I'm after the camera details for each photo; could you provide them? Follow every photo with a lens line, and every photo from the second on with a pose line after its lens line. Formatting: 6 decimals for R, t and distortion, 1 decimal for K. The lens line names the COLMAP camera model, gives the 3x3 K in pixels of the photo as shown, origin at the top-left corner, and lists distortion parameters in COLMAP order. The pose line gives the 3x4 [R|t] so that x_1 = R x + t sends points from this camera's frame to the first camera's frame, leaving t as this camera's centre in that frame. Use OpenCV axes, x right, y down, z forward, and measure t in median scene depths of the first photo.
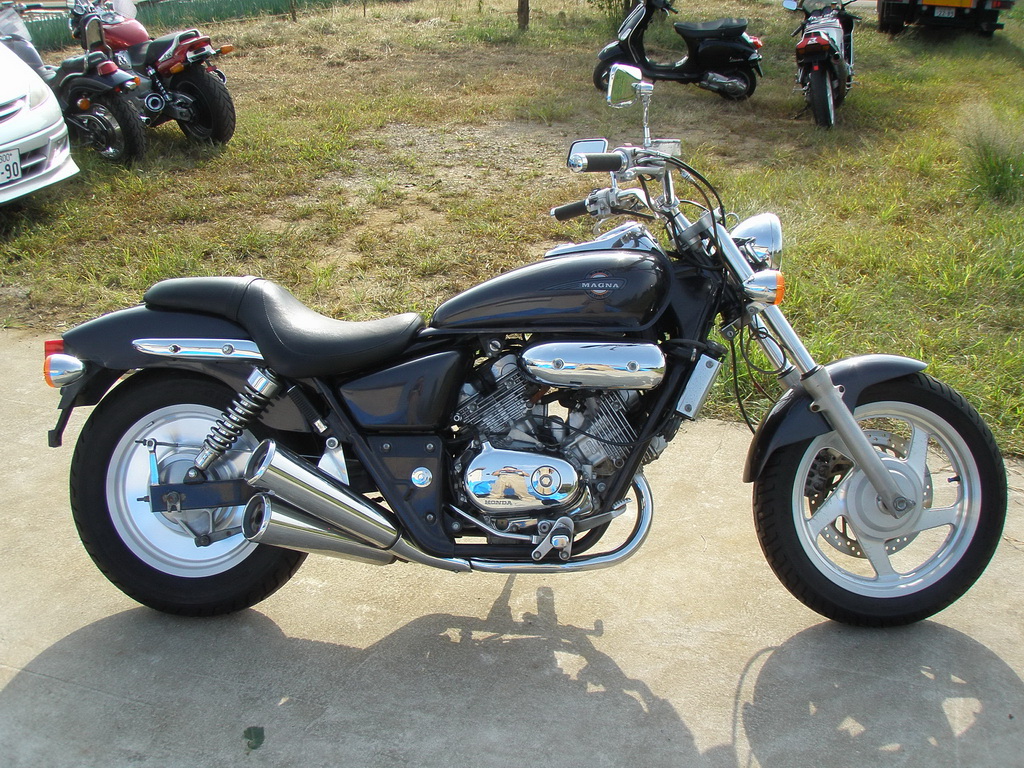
lens RADIAL K [[1141.4, 0, 508.7], [0, 1141.4, 389.6], [0, 0, 1]] dist [-0.208262, 0.196266]
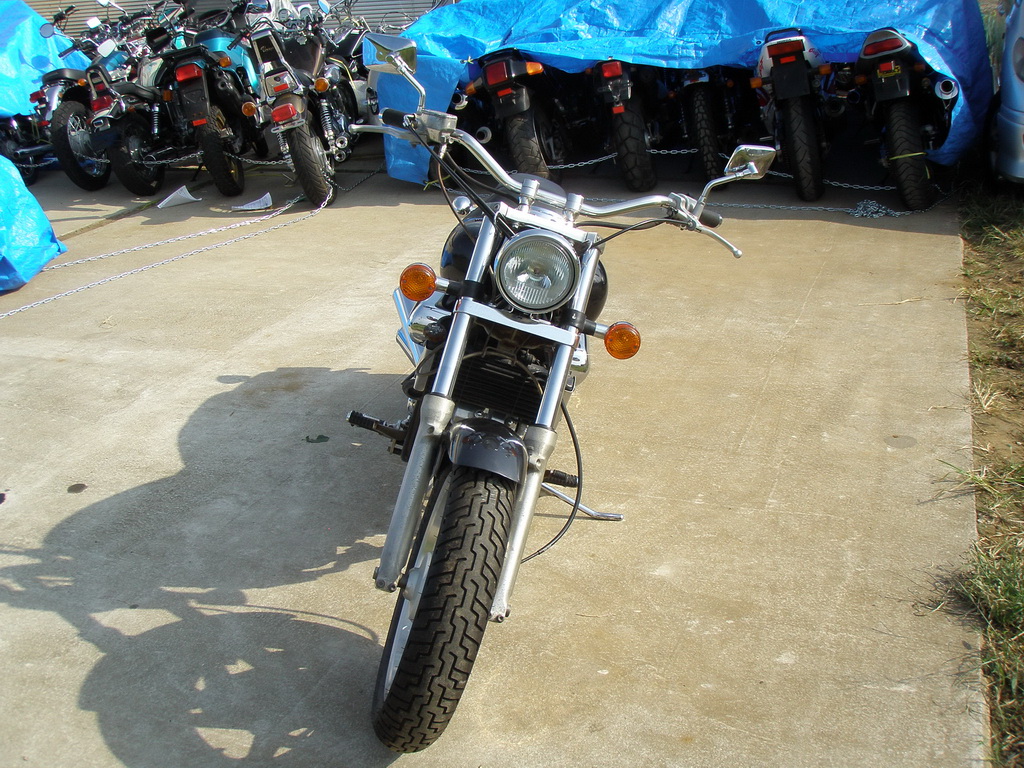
lens RADIAL K [[1141.4, 0, 508.7], [0, 1141.4, 389.6], [0, 0, 1]] dist [-0.208262, 0.196266]
pose [[-0.021259, 0.364213, -0.931073, 1.068781], [-0.326499, 0.877694, 0.350788, -0.344842], [0.944959, 0.311452, 0.100256, 0.936776]]
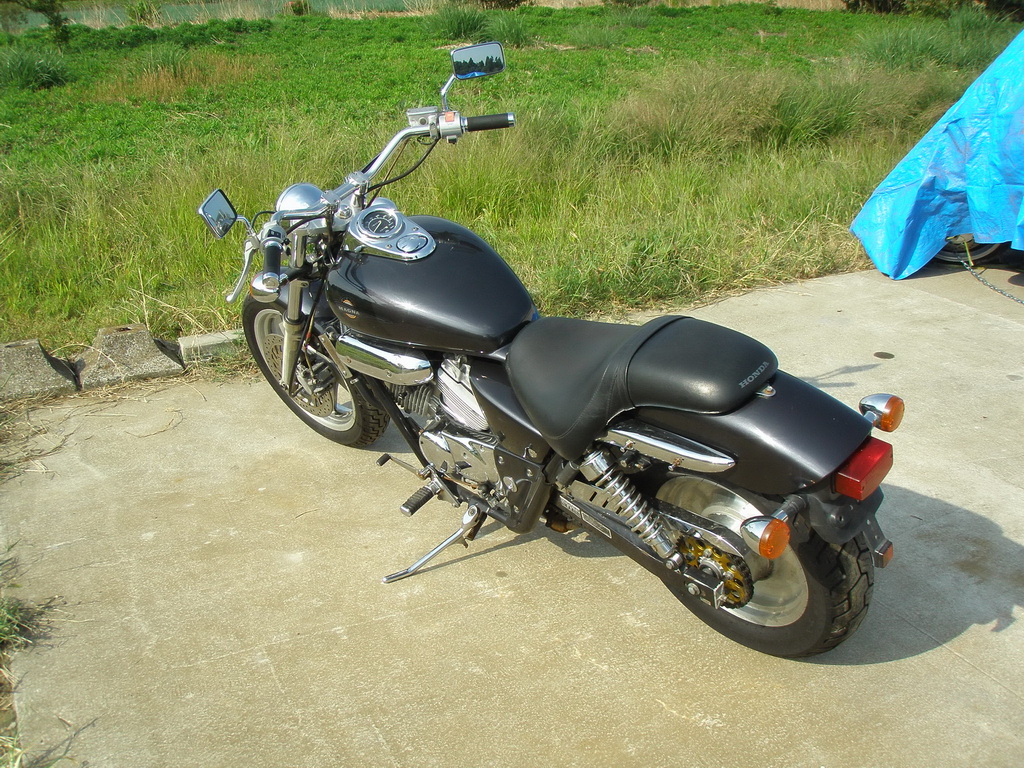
lens RADIAL K [[1141.4, 0, 508.7], [0, 1141.4, 389.6], [0, 0, 1]] dist [-0.208262, 0.196266]
pose [[-0.703853, -0.245631, 0.666526, -0.751789], [0.267354, 0.777713, 0.568933, -0.598506], [-0.658113, 0.578643, -0.481725, 1.550750]]
